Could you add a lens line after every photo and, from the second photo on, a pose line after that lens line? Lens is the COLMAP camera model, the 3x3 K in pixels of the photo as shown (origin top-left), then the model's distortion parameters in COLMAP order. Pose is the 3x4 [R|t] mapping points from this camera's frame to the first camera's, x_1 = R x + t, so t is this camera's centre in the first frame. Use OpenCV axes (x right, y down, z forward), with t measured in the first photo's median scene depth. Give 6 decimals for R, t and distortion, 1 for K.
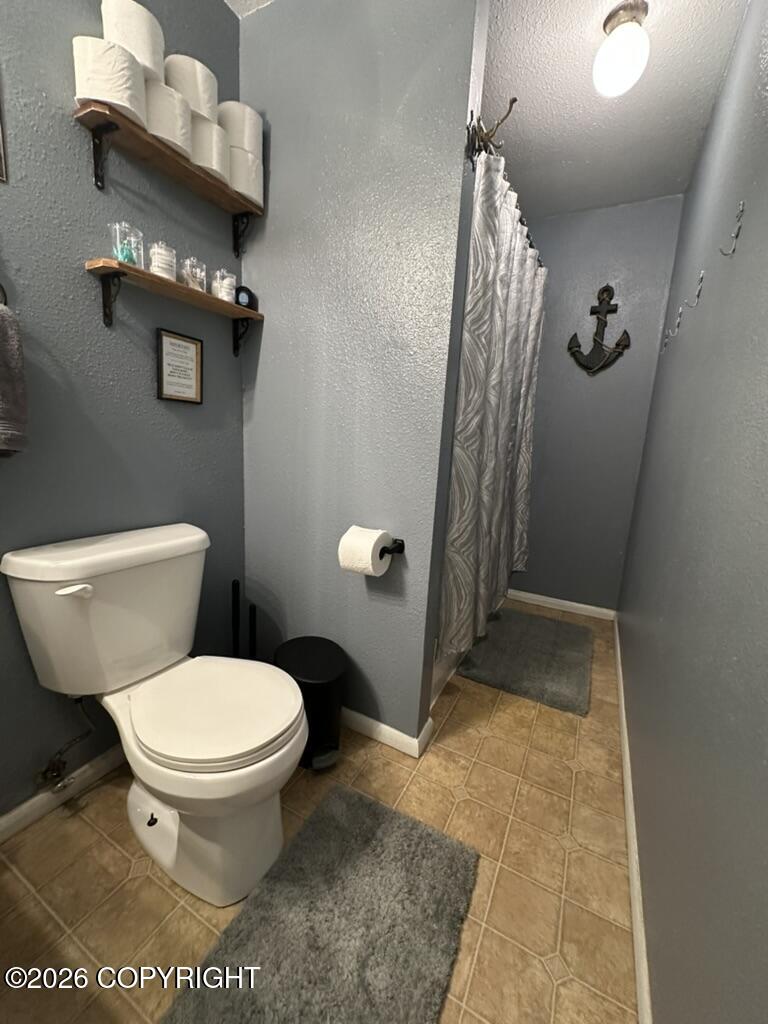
lens RADIAL K [[407.5, 0, 383.1], [0, 407.5, 510.6], [0, 0, 1]] dist [-0.004004, 0.000530]
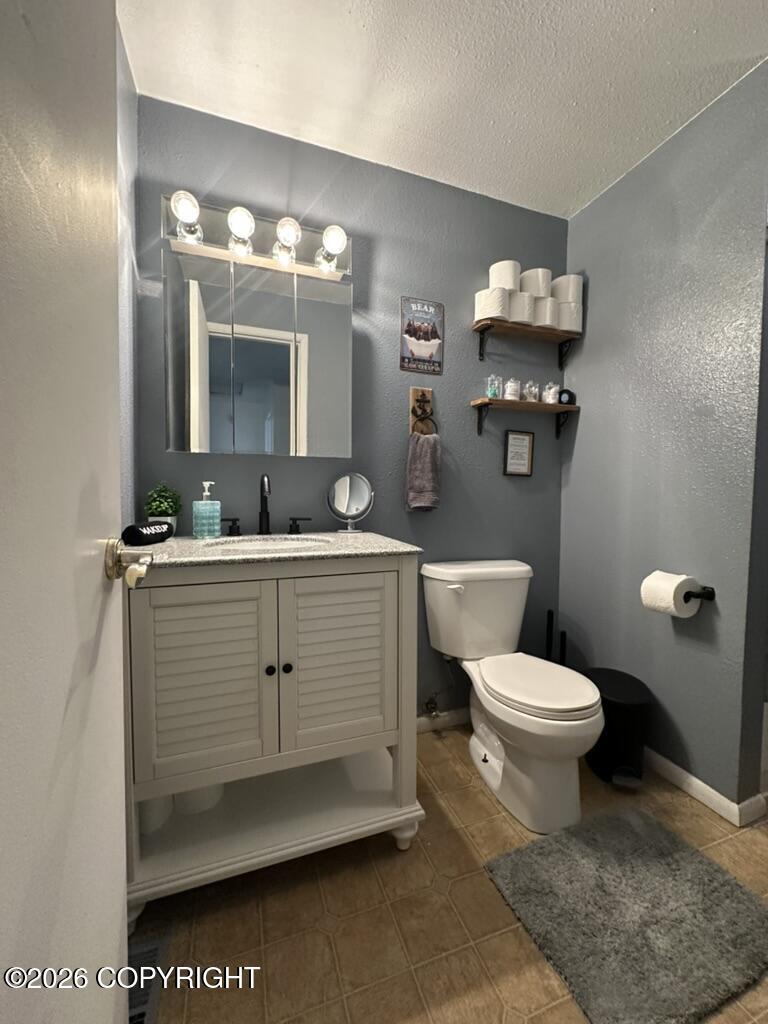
lens RADIAL K [[407.5, 0, 385.1], [0, 407.5, 512.3], [0, 0, 1]] dist [-0.004004, 0.000530]
pose [[0.740747, -0.016126, -0.671591, 0.144510], [-0.092742, 0.987685, -0.126009, 0.100734], [0.665352, 0.155625, 0.730129, -0.401749]]
